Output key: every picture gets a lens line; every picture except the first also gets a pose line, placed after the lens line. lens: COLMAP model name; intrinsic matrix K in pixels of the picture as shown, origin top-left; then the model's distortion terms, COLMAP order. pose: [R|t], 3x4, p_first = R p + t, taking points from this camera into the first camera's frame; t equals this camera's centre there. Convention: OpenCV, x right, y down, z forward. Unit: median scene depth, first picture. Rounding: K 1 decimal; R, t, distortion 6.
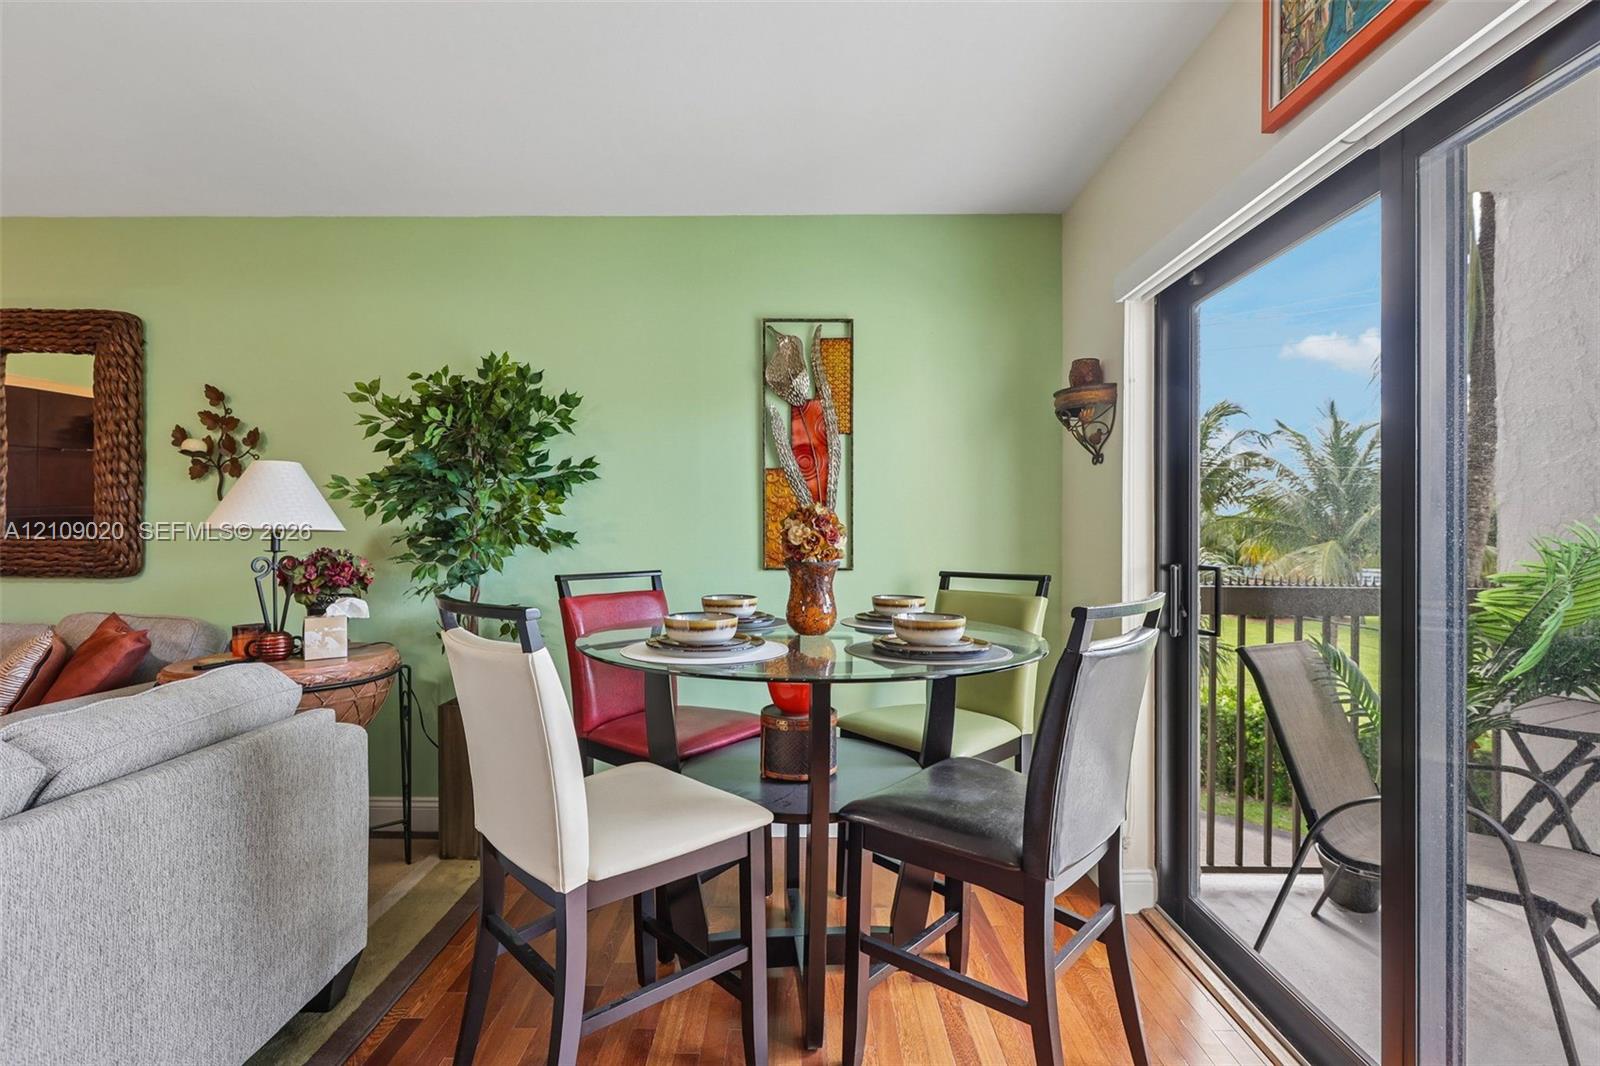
lens RADIAL K [[712.6, 0, 790.9], [0, 712.6, 532.7], [0, 0, 1]] dist [0.004773, 0.001268]
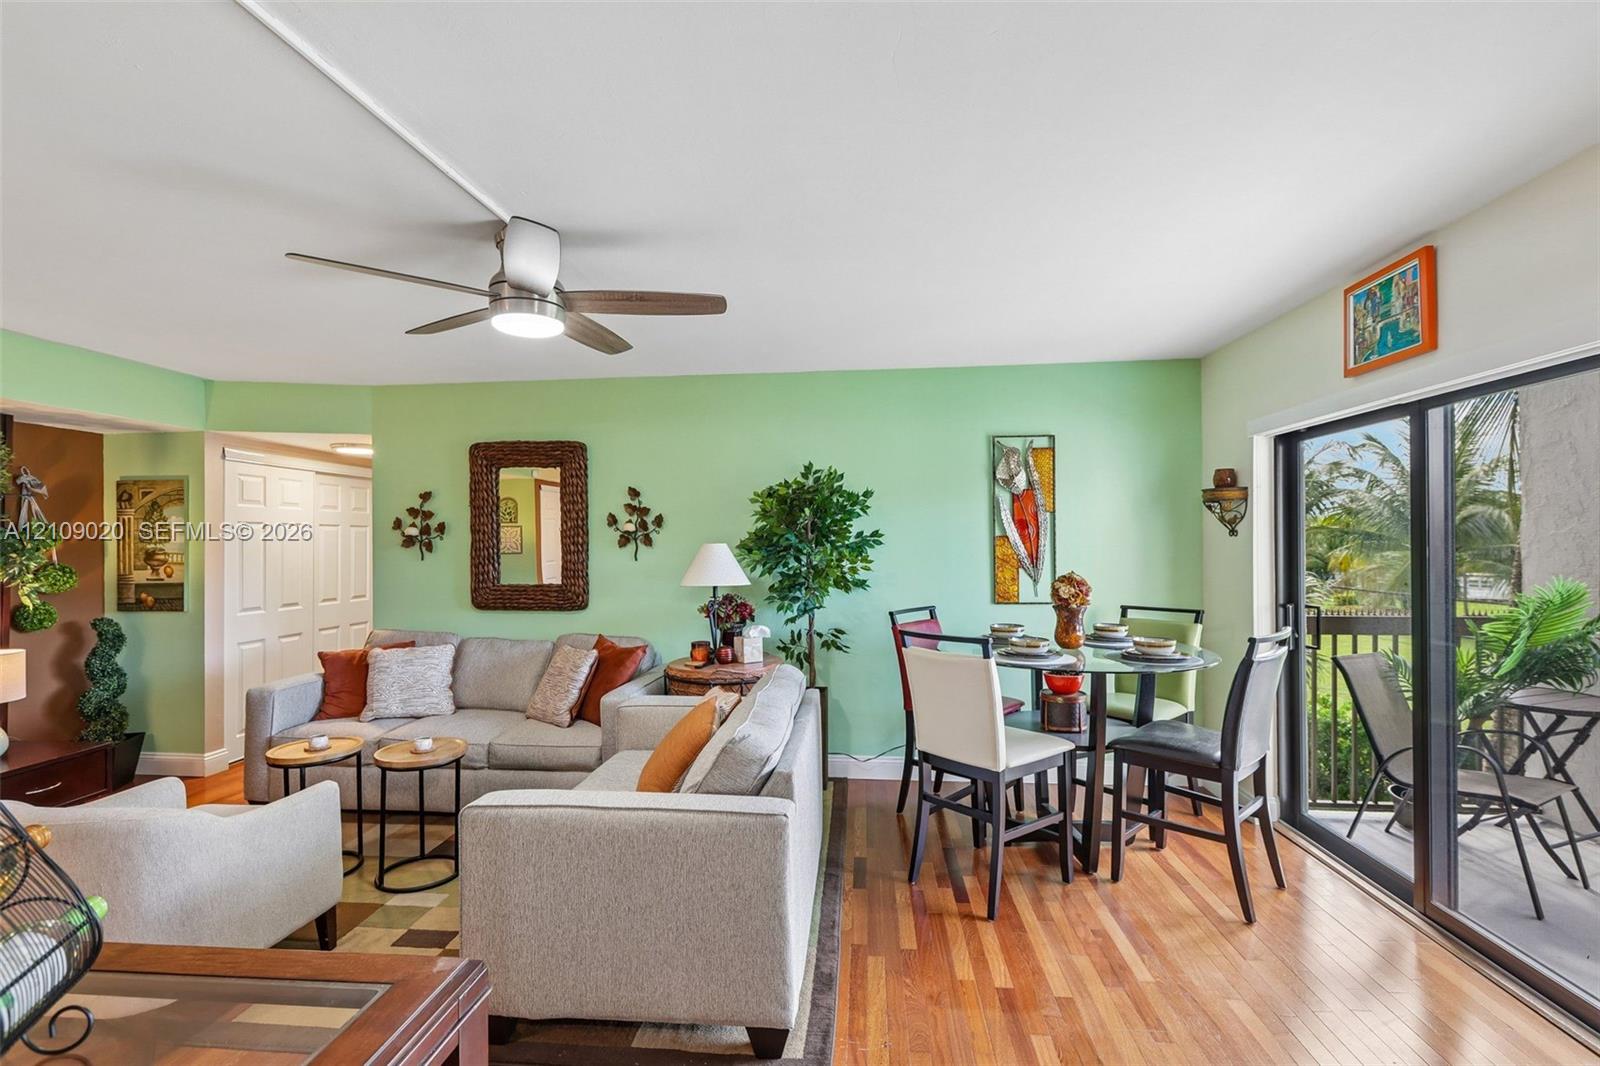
lens RADIAL K [[709.7, 0, 803.8], [0, 709.7, 544.0], [0, 0, 1]] dist [0.010624, 0.000248]
pose [[0.997251, -0.011171, -0.073256, -0.346111], [0.011426, 0.999930, 0.003068, -0.087889], [0.073216, -0.003896, 0.997308, -0.542427]]
